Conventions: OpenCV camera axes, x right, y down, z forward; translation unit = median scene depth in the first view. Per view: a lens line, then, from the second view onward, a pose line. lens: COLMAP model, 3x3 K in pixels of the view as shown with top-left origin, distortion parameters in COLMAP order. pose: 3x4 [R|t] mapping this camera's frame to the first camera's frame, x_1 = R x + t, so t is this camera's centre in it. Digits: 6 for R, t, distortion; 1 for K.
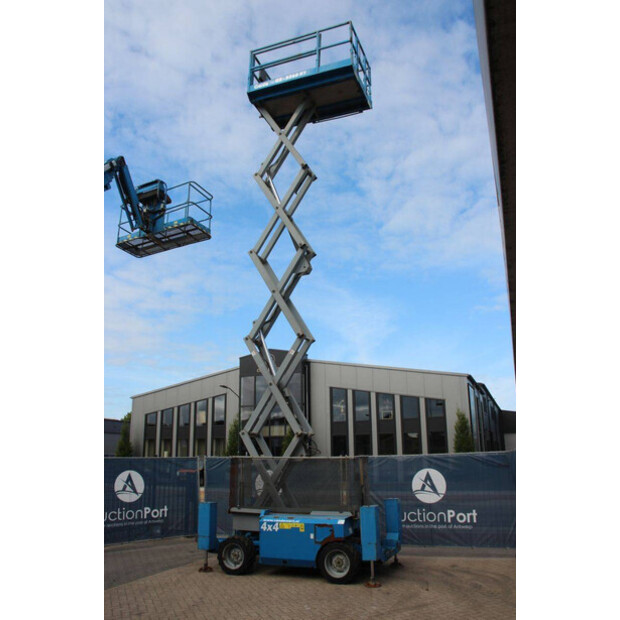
lens RADIAL K [[508.8, 0, 314.7], [0, 508.8, 308.6], [0, 0, 1]] dist [-0.168951, 0.143628]
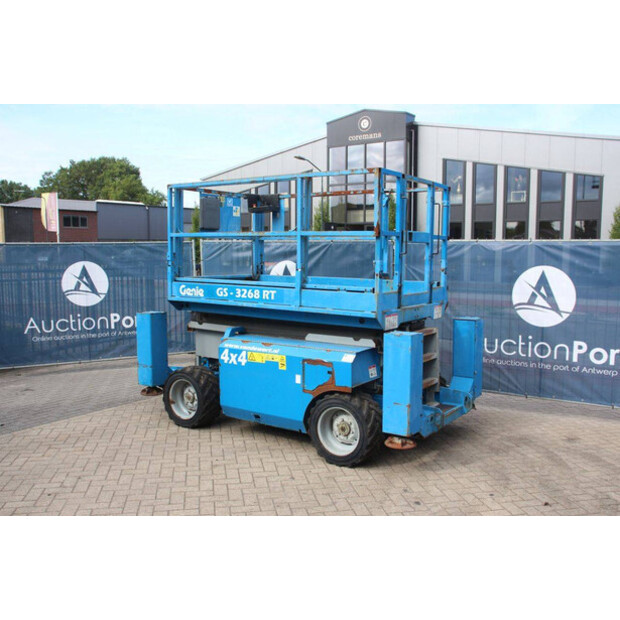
lens RADIAL K [[579.3, 0, 318.7], [0, 579.3, 311.2], [0, 0, 1]] dist [-0.070847, 0.000000]
pose [[0.978132, 0.039217, -0.204254, 0.119029], [0.041775, 0.925003, 0.377656, 0.124375], [0.203746, -0.377930, 0.903137, 0.375713]]
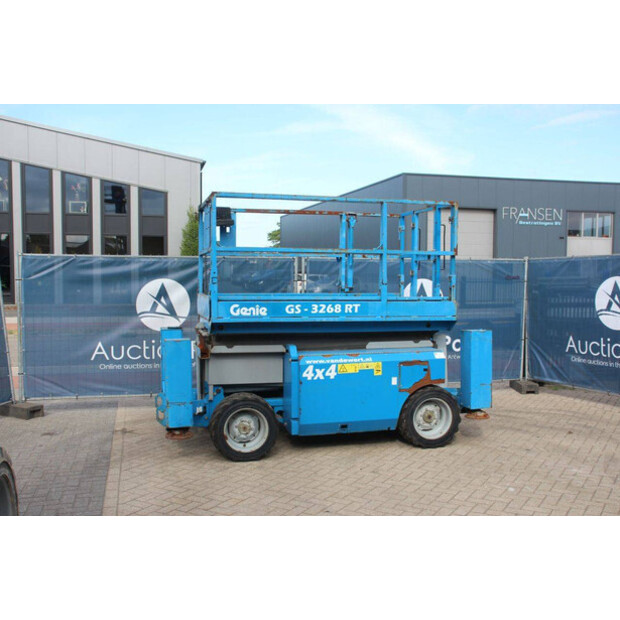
lens RADIAL K [[671.7, 0, 317.2], [0, 671.7, 306.2], [0, 0, 1]] dist [-0.031713, 0.000000]
pose [[0.799460, -0.016279, 0.600499, -0.477884], [-0.182960, 0.945543, 0.269212, 0.137288], [-0.572180, -0.325091, 0.752945, 0.378013]]
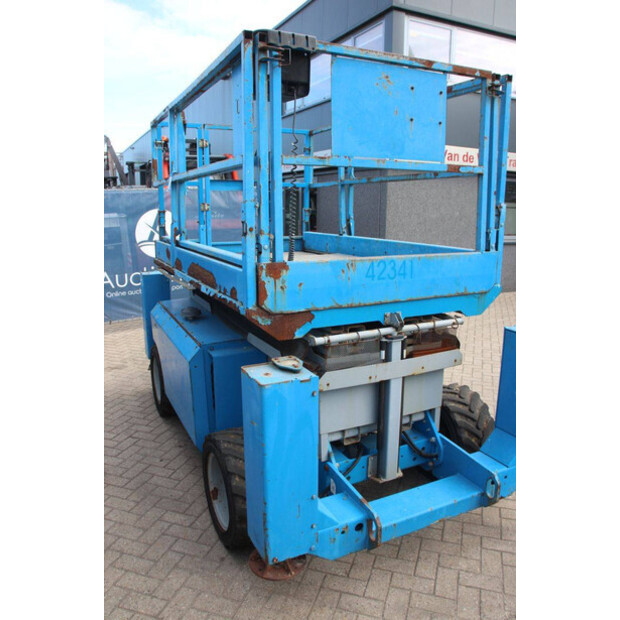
lens RADIAL K [[508.8, 0, 306.4], [0, 508.8, 305.9], [0, 0, 1]] dist [-0.168951, 0.143628]
pose [[-0.744345, -0.123964, 0.656189, -0.283344], [-0.188610, 0.981638, -0.028502, 0.383651], [-0.640607, -0.144979, -0.754058, 1.218074]]
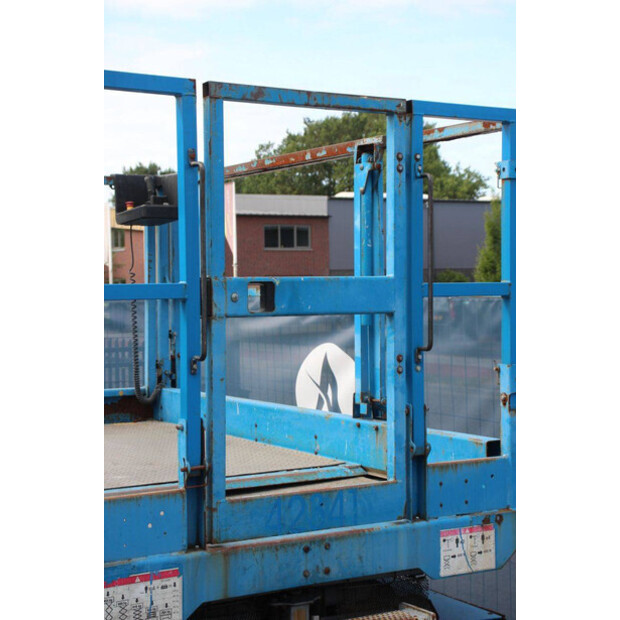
lens RADIAL K [[1183.0, 0, 308.1], [0, 1183.0, 315.3], [0, 0, 1]] dist [0.256462, 0.000000]
pose [[0.804019, 0.014944, -0.594415, 0.288028], [0.171408, 0.951421, 0.255770, 0.191871], [0.569361, -0.307532, 0.762399, 0.665086]]
